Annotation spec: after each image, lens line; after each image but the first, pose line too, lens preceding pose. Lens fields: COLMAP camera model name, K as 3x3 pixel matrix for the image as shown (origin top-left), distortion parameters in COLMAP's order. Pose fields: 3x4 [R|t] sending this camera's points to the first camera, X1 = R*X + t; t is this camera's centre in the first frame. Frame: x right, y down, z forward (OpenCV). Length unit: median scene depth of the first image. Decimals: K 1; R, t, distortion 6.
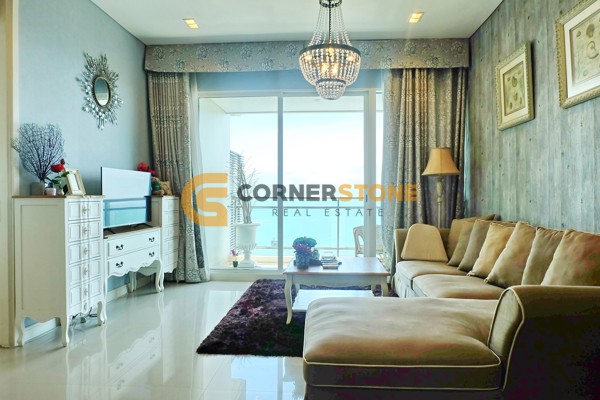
lens RADIAL K [[412.9, 0, 297.1], [0, 412.9, 198.2], [0, 0, 1]] dist [0.001806, -0.000477]
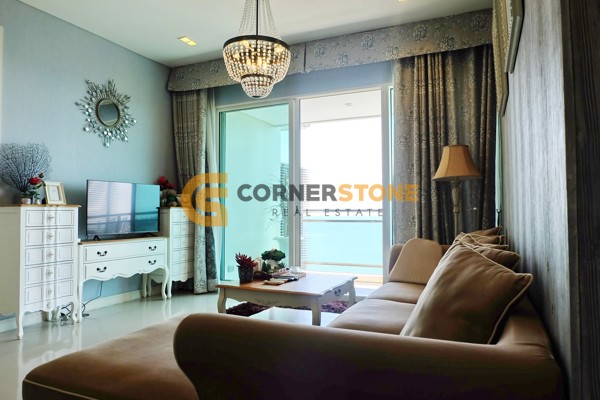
lens RADIAL K [[412.9, 0, 299.3], [0, 412.9, 199.3], [0, 0, 1]] dist [0.001806, -0.000477]
pose [[0.934281, -0.013931, -0.356266, 0.346736], [-0.000033, 0.999233, -0.039159, 0.014968], [0.356538, 0.036597, 0.933564, 0.132856]]
